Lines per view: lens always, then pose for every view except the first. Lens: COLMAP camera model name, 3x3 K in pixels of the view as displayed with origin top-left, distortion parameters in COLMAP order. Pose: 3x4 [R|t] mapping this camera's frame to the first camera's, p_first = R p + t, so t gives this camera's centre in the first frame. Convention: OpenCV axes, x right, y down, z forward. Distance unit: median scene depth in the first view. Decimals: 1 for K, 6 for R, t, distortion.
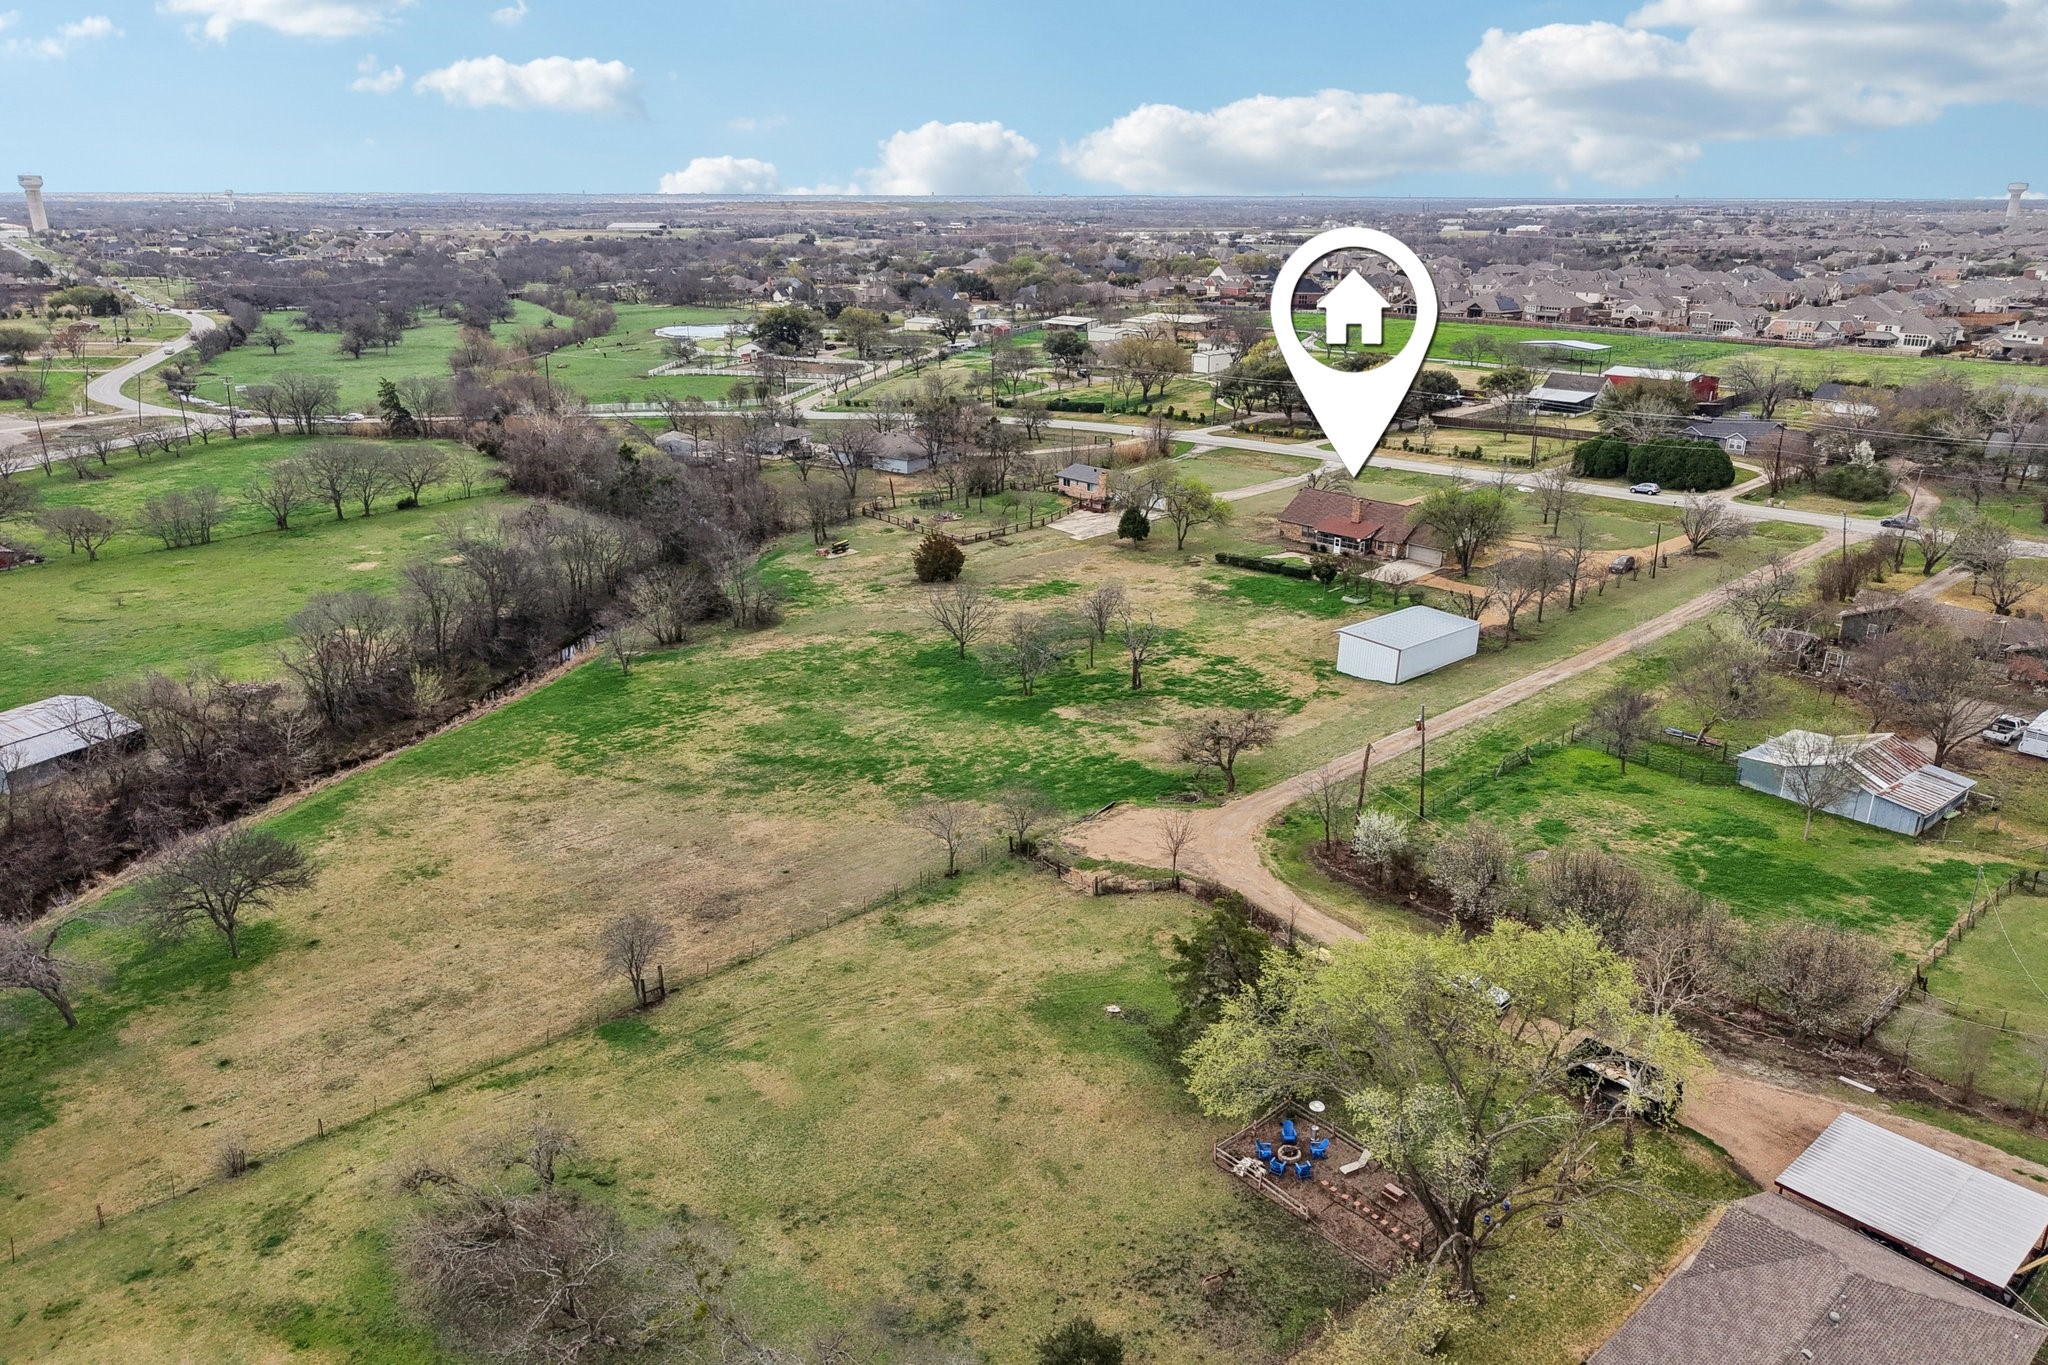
lens RADIAL K [[1376.7, 0, 1024.0], [0, 1376.7, 682.5], [0, 0, 1]] dist [0.129981, -0.270925]
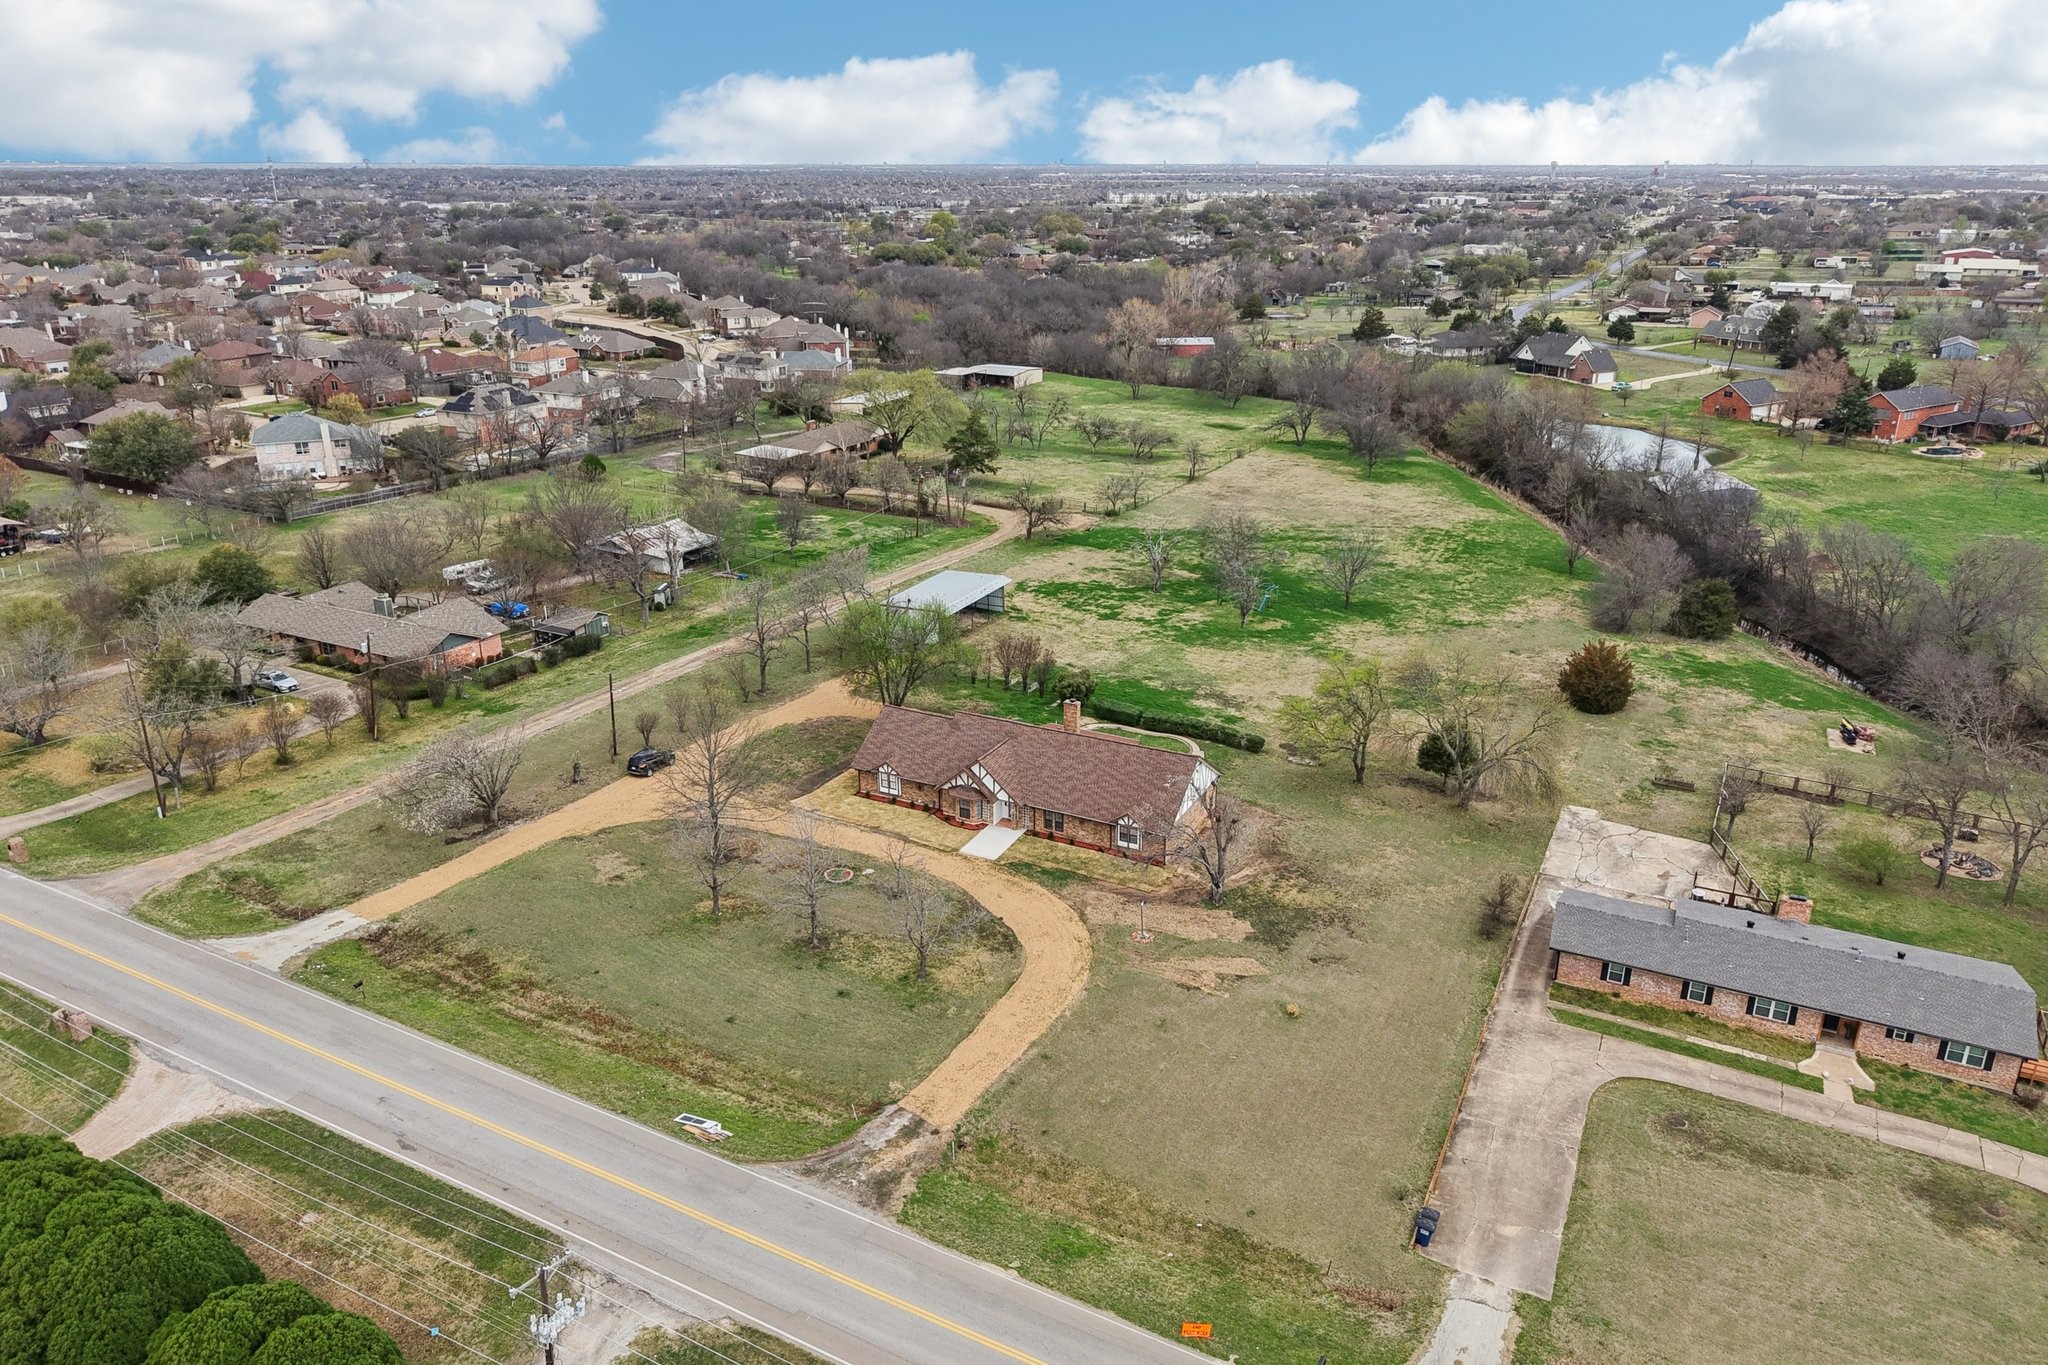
lens RADIAL K [[1388.8, 0, 1024.0], [0, 1388.8, 682.5], [0, 0, 1]] dist [0.058991, -0.112465]
pose [[-0.929567, 0.130443, -0.344804, 0.594457], [-0.120677, 0.776107, 0.618947, -0.642123], [0.348342, 0.616963, -0.705702, 1.815955]]
